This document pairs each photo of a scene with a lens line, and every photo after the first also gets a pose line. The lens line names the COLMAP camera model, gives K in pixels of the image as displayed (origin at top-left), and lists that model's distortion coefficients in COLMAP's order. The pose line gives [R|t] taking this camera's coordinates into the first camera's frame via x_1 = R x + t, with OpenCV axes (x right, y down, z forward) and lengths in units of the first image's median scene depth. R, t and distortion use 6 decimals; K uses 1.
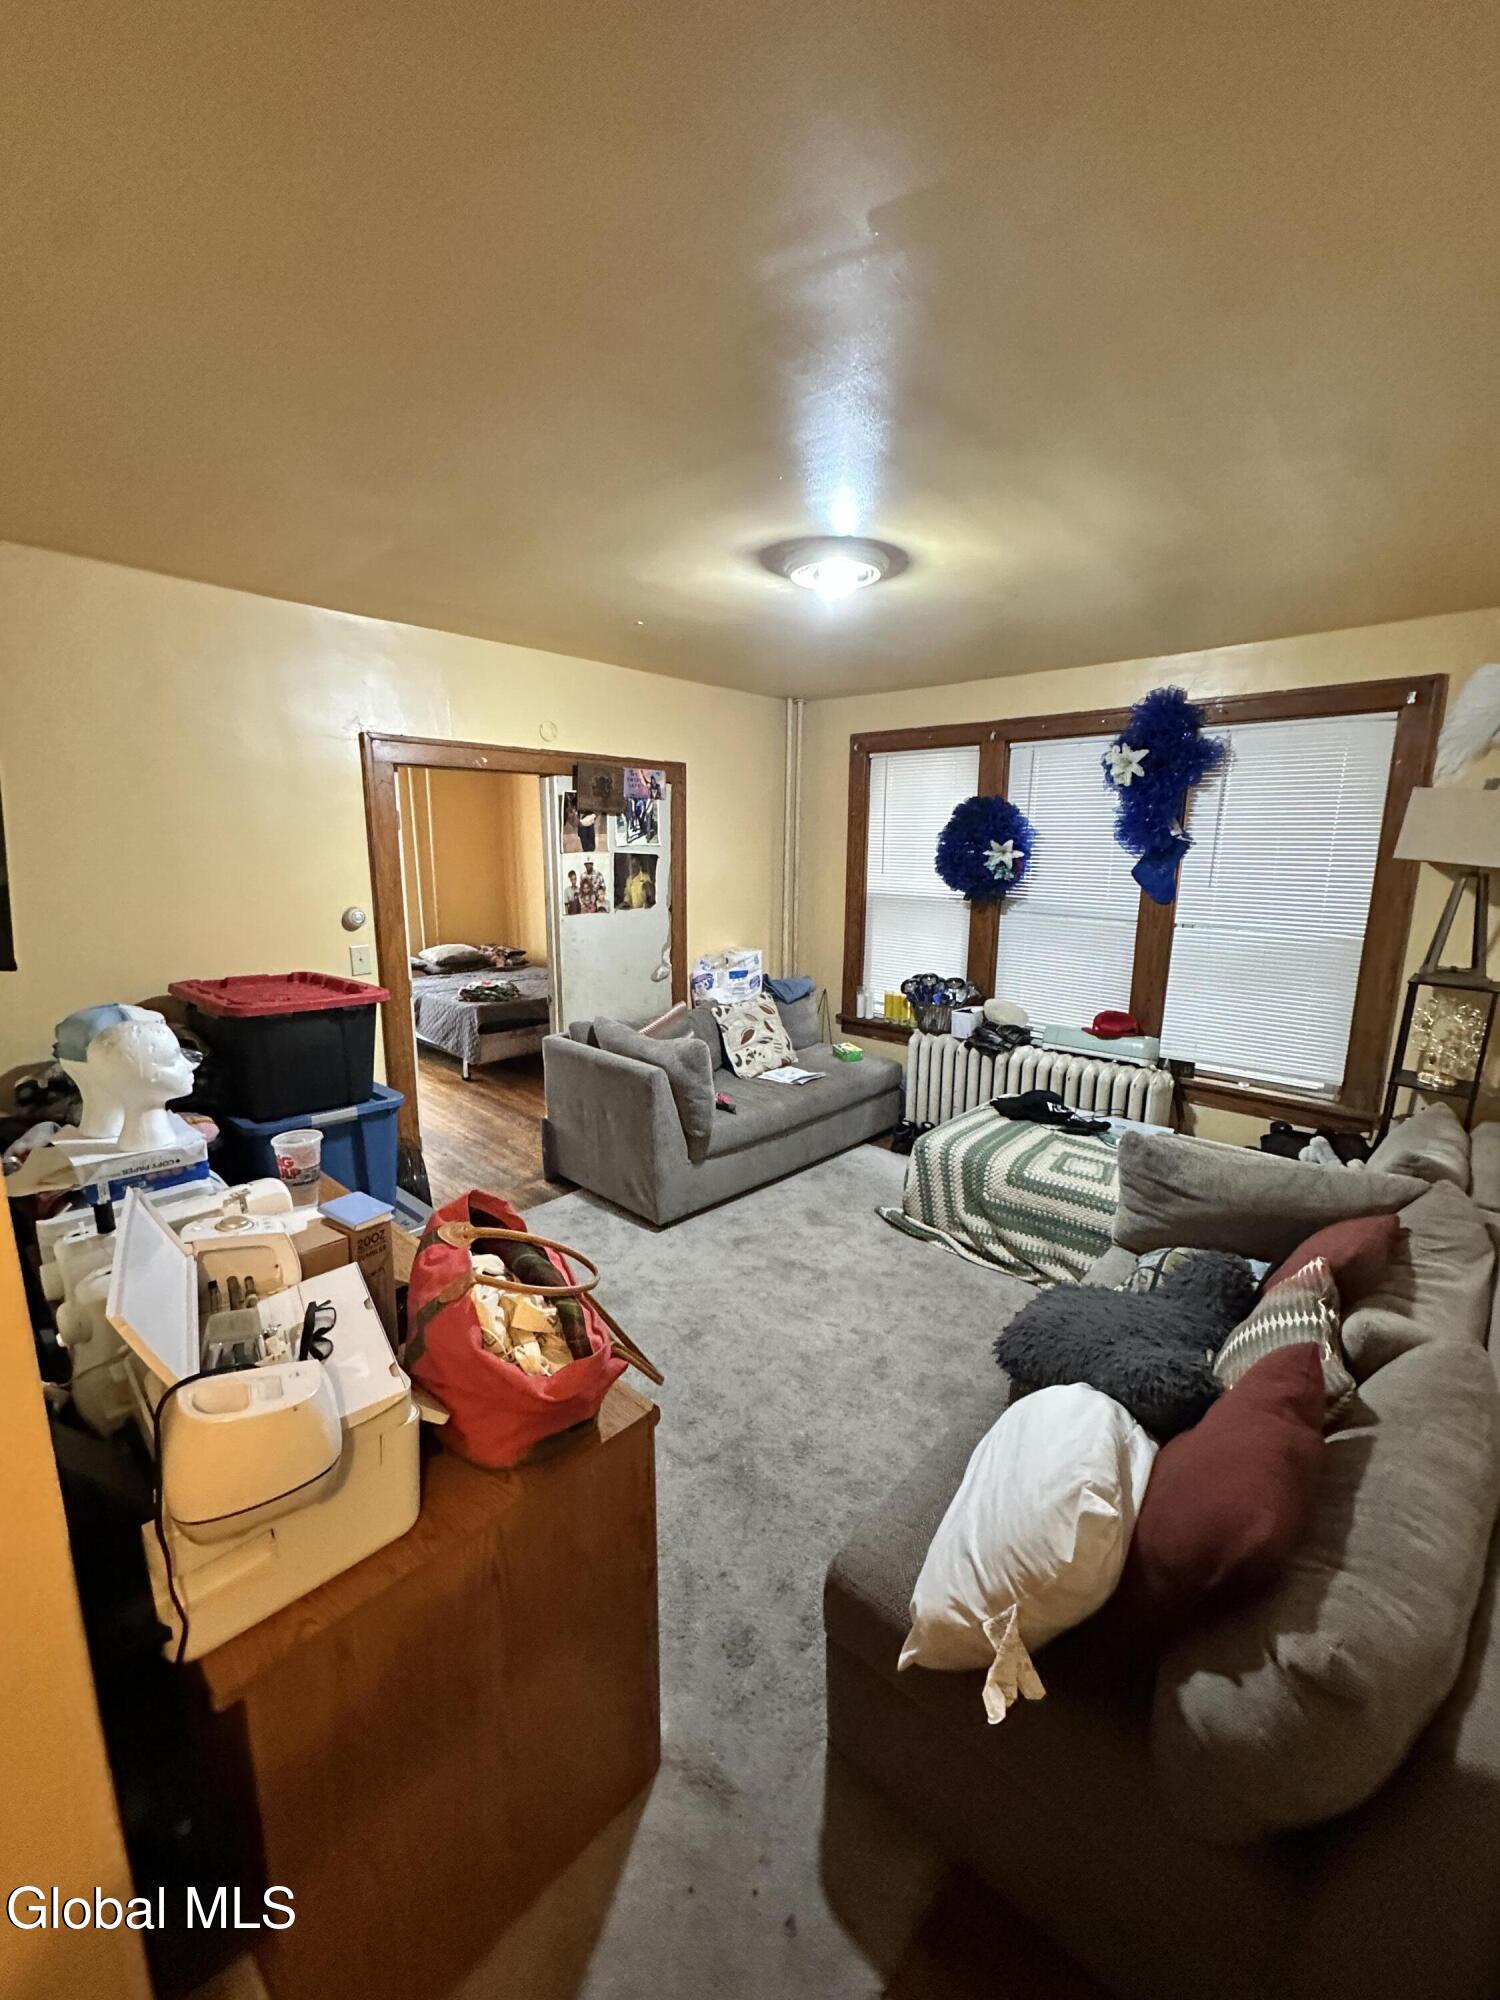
lens RADIAL K [[795.5, 0, 748.8], [0, 795.5, 999.3], [0, 0, 1]] dist [-0.003693, 0.001012]
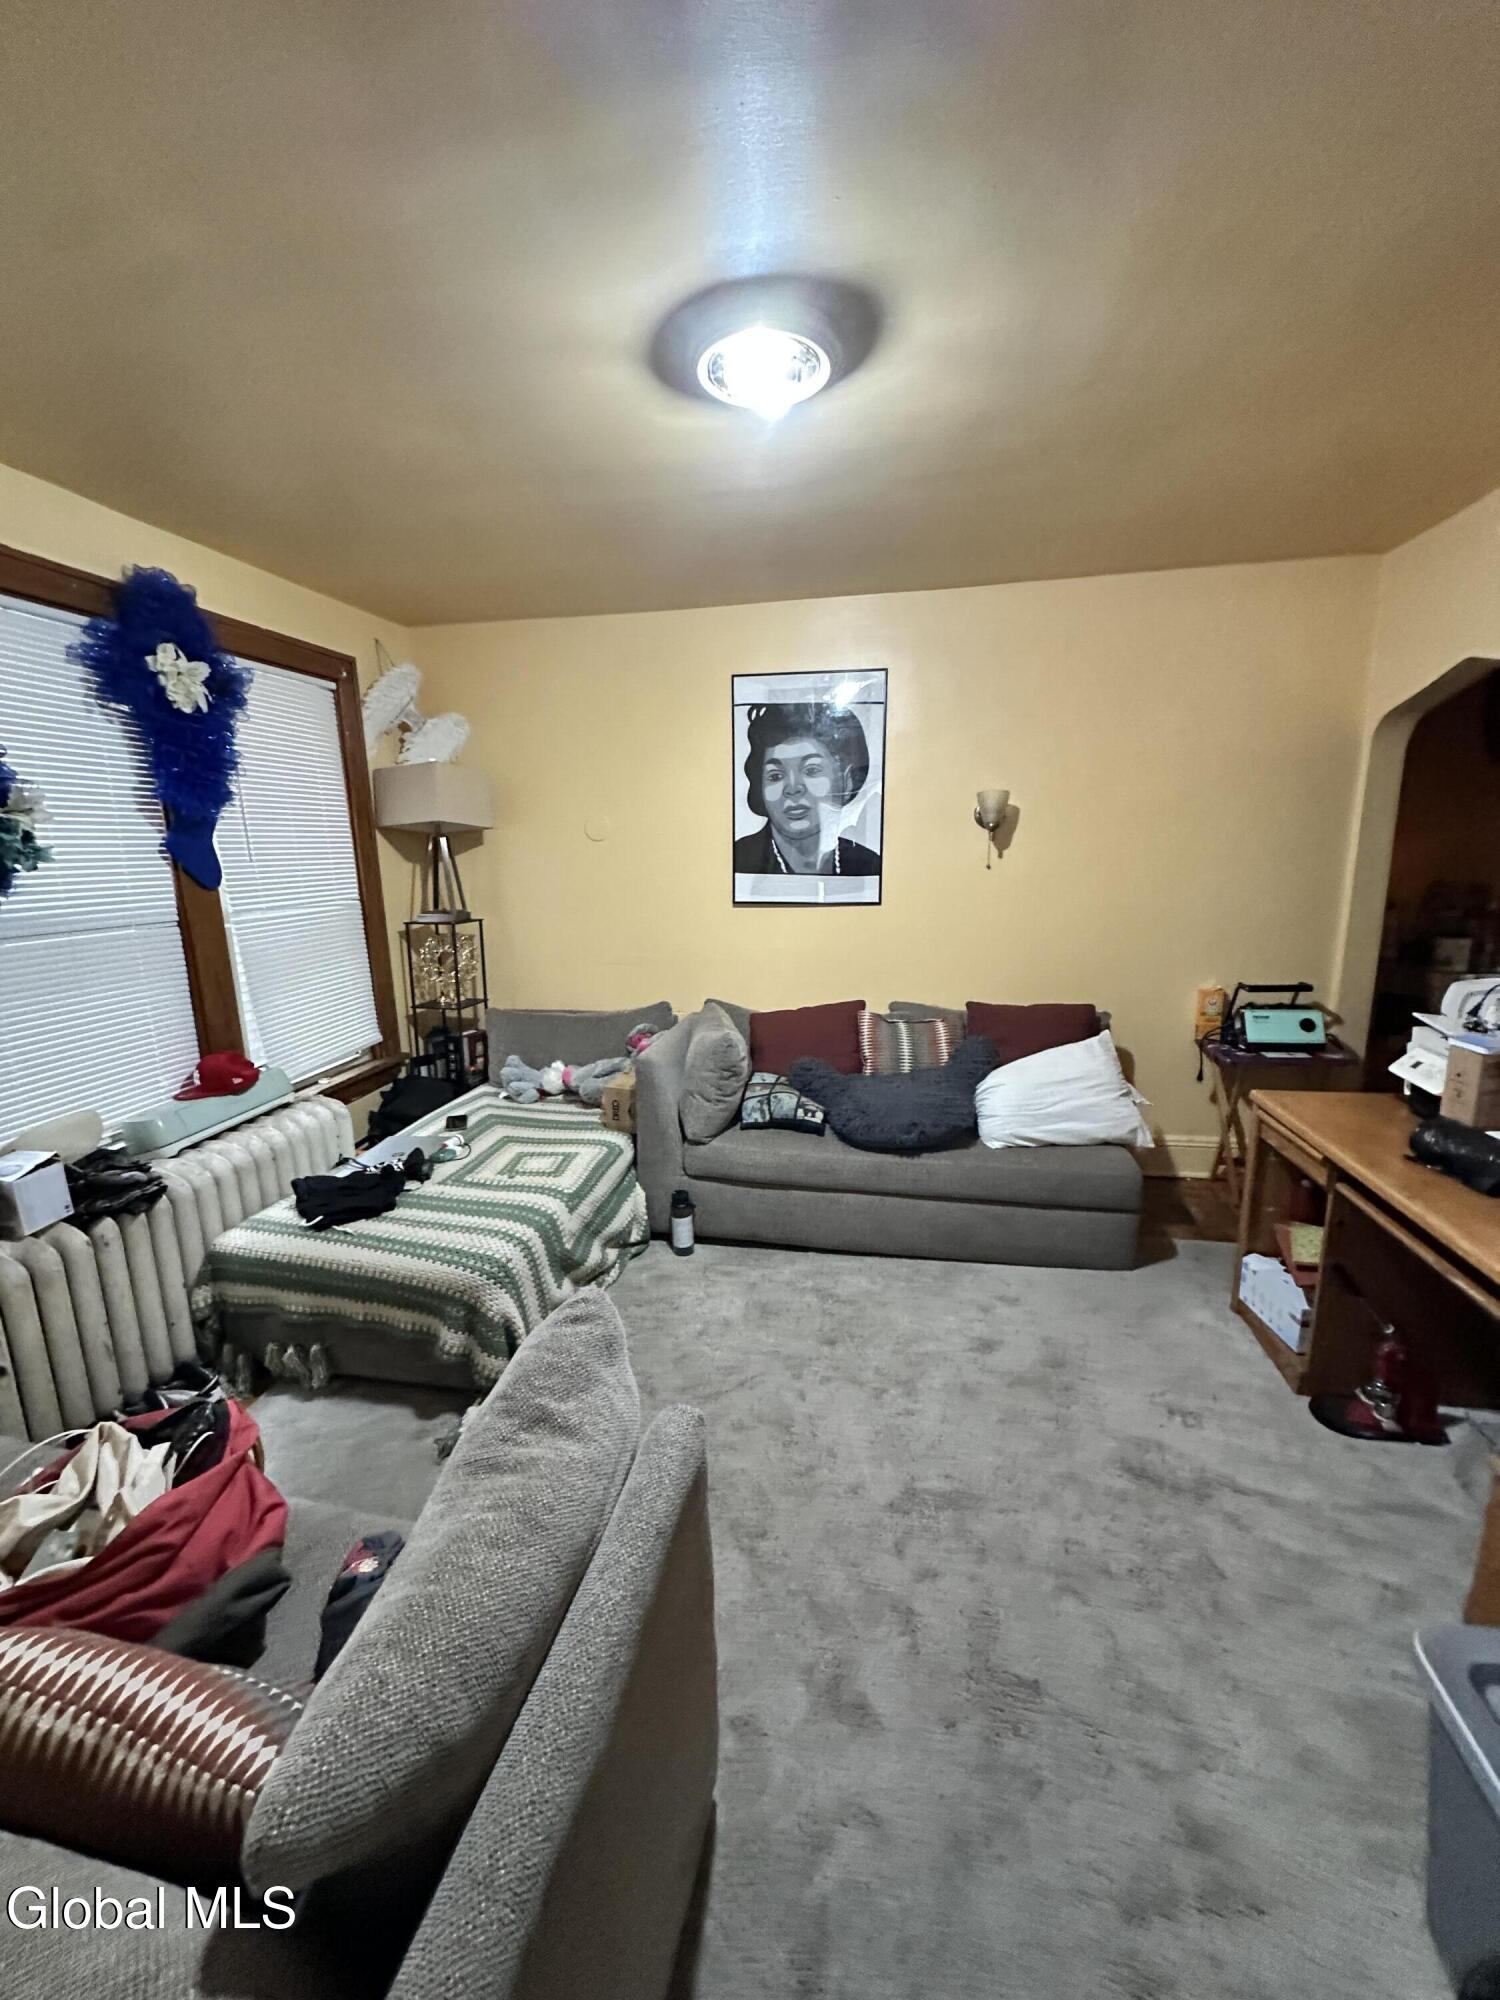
lens RADIAL K [[795.5, 0, 748.8], [0, 795.5, 999.3], [0, 0, 1]] dist [-0.003693, 0.001012]
pose [[-0.539535, -0.163823, 0.825872, -0.364943], [0.179246, 0.936053, 0.302779, -0.166736], [-0.822662, 0.311395, -0.475668, 1.028224]]
